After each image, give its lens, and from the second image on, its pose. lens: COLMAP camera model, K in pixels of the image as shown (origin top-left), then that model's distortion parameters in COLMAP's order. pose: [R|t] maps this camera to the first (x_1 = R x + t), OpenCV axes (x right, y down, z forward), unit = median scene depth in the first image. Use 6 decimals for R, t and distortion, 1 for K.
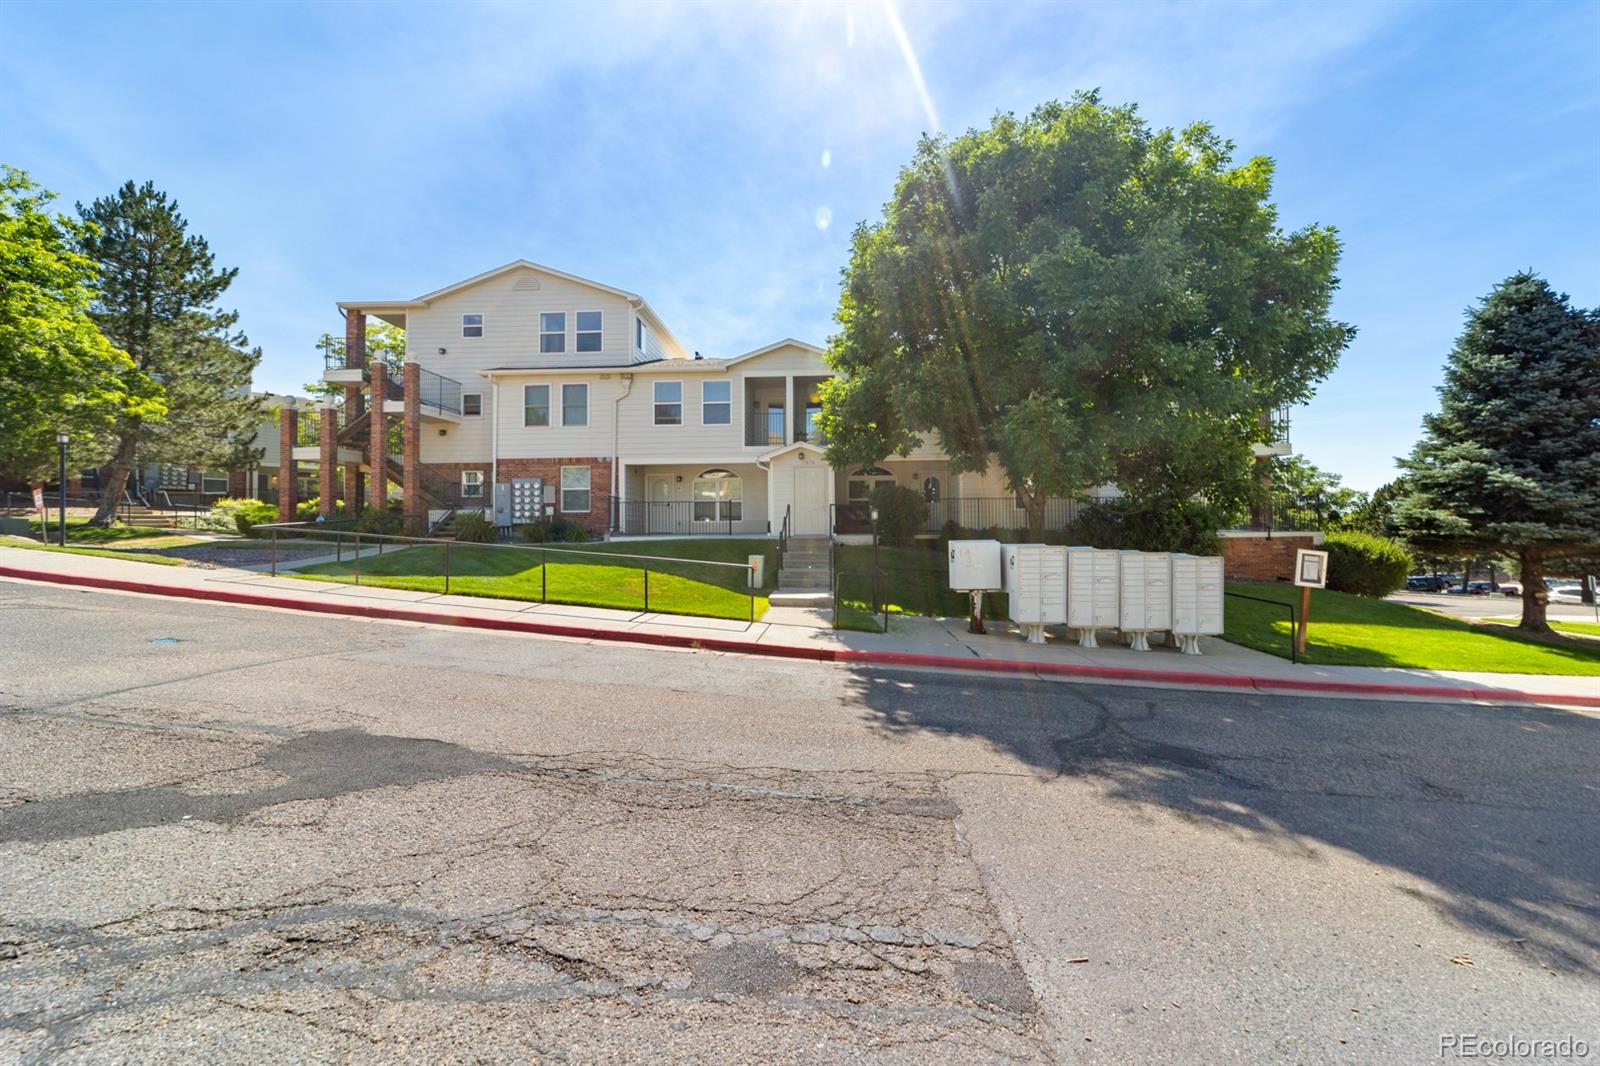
lens RADIAL K [[607.6, 0, 801.1], [0, 607.6, 497.7], [0, 0, 1]] dist [0.000880, 0.000133]
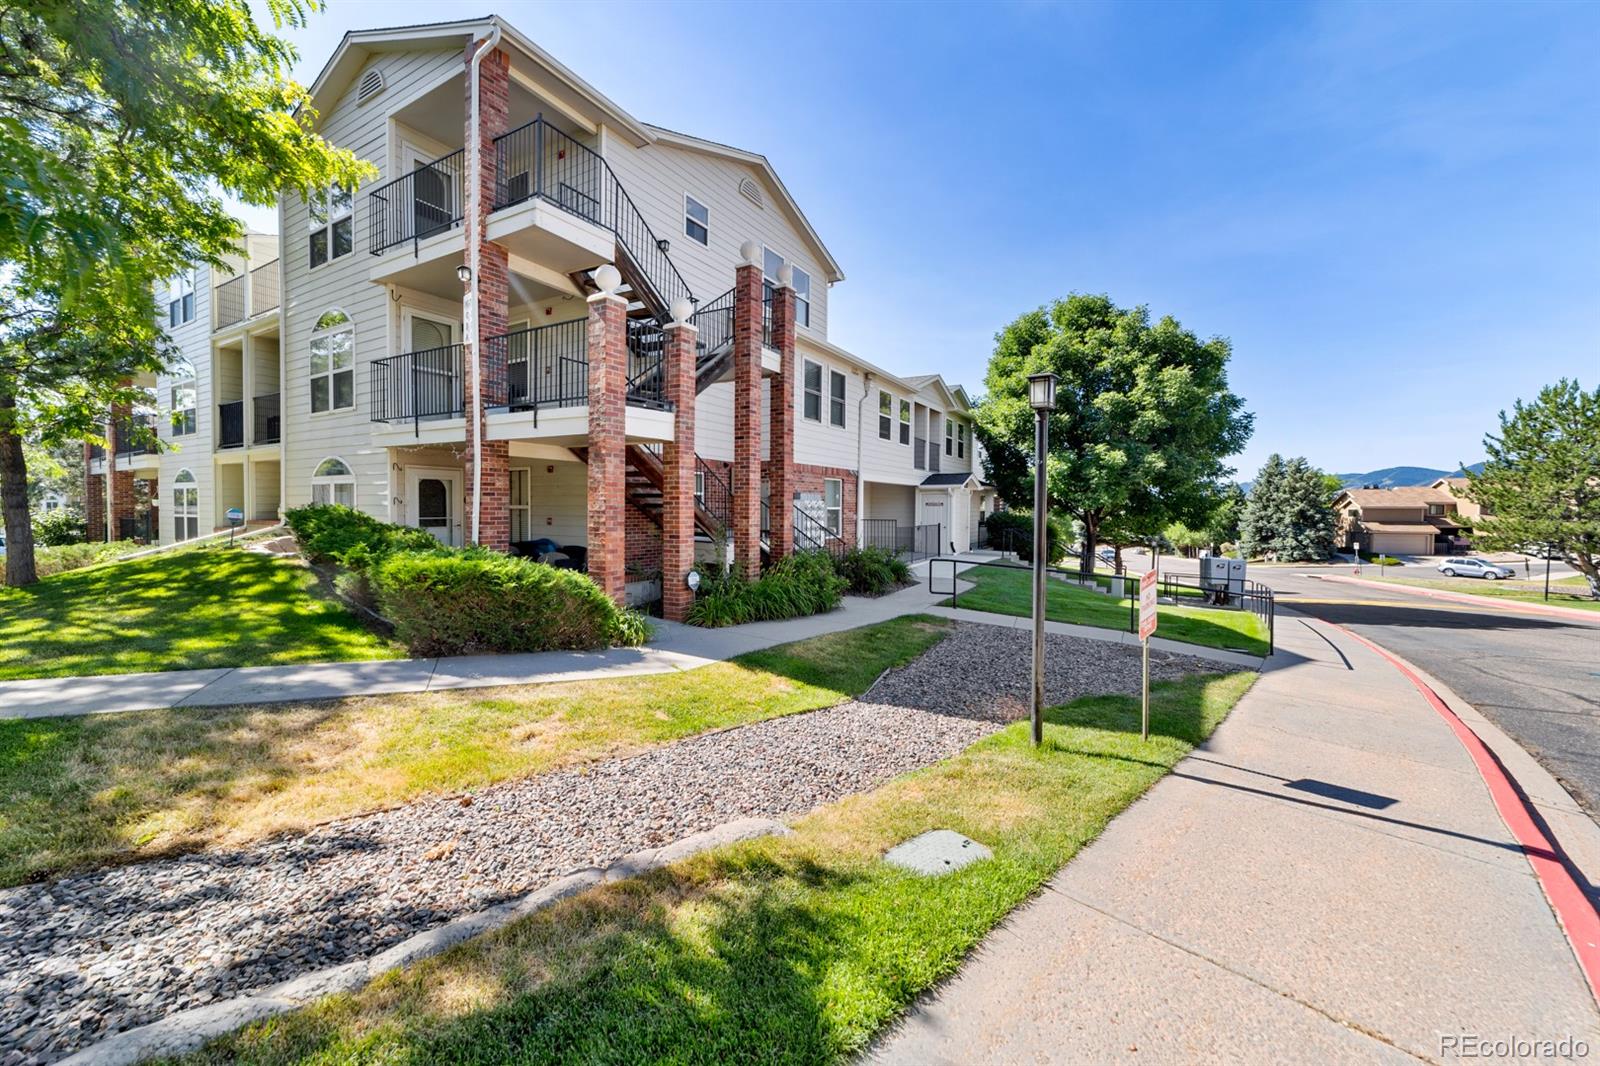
lens RADIAL K [[615.1, 0, 804.5], [0, 615.1, 518.6], [0, 0, 1]] dist [-0.019247, 0.008032]
pose [[0.454553, -0.005065, 0.890705, -1.082746], [-0.040411, 0.998837, 0.026303, -0.021236], [-0.889802, -0.047950, 0.453820, 0.675476]]
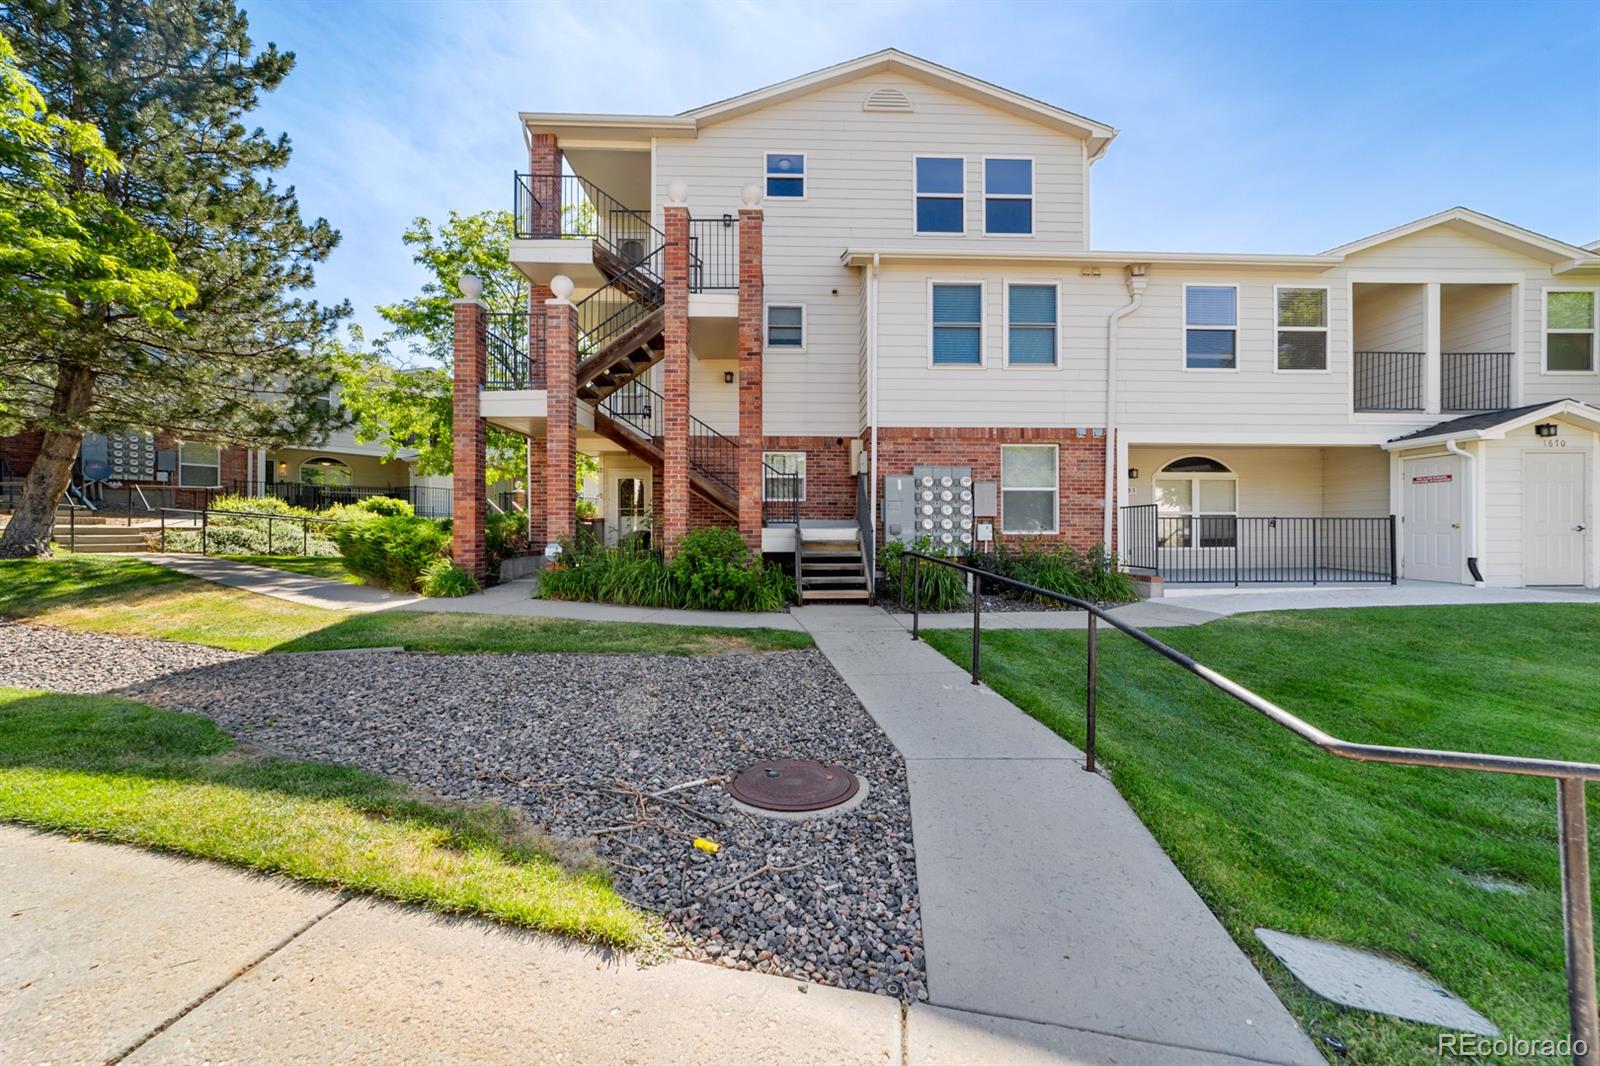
lens RADIAL K [[615.1, 0, 804.5], [0, 615.1, 518.6], [0, 0, 1]] dist [-0.019247, 0.008032]
pose [[0.996756, 0.010094, 0.079842, -0.599827], [-0.012486, 0.999487, 0.029509, -0.002410], [-0.079503, -0.030410, 0.996371, 0.495005]]
